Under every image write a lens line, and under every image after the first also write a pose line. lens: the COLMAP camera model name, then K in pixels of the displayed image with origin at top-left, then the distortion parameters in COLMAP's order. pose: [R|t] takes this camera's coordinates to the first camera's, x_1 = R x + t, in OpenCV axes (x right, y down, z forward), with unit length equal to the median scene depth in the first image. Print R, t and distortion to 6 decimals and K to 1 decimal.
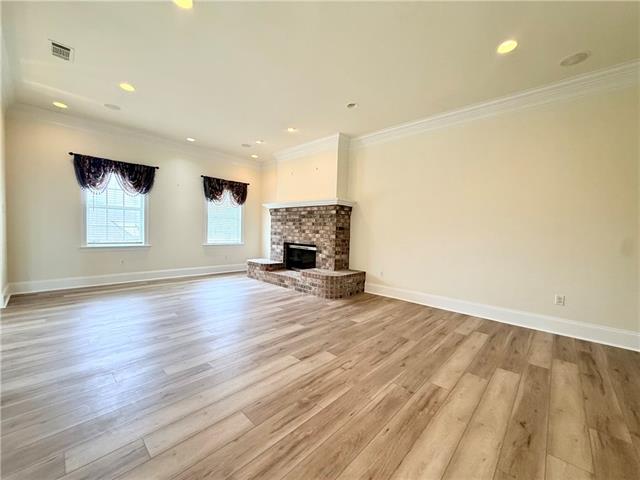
lens RADIAL K [[254.8, 0, 318.6], [0, 254.8, 240.7], [0, 0, 1]] dist [0.001087, 0.000172]
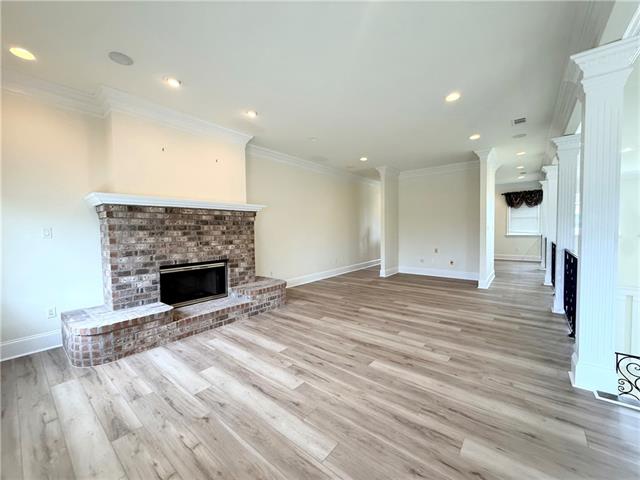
lens RADIAL K [[254.8, 0, 318.5], [0, 254.8, 239.1], [0, 0, 1]] dist [0.001087, 0.000172]
pose [[-0.065641, -0.069175, 0.995443, -0.813958], [0.050118, 0.996107, 0.072526, -0.087874], [-0.996584, 0.054650, -0.061919, 0.755942]]
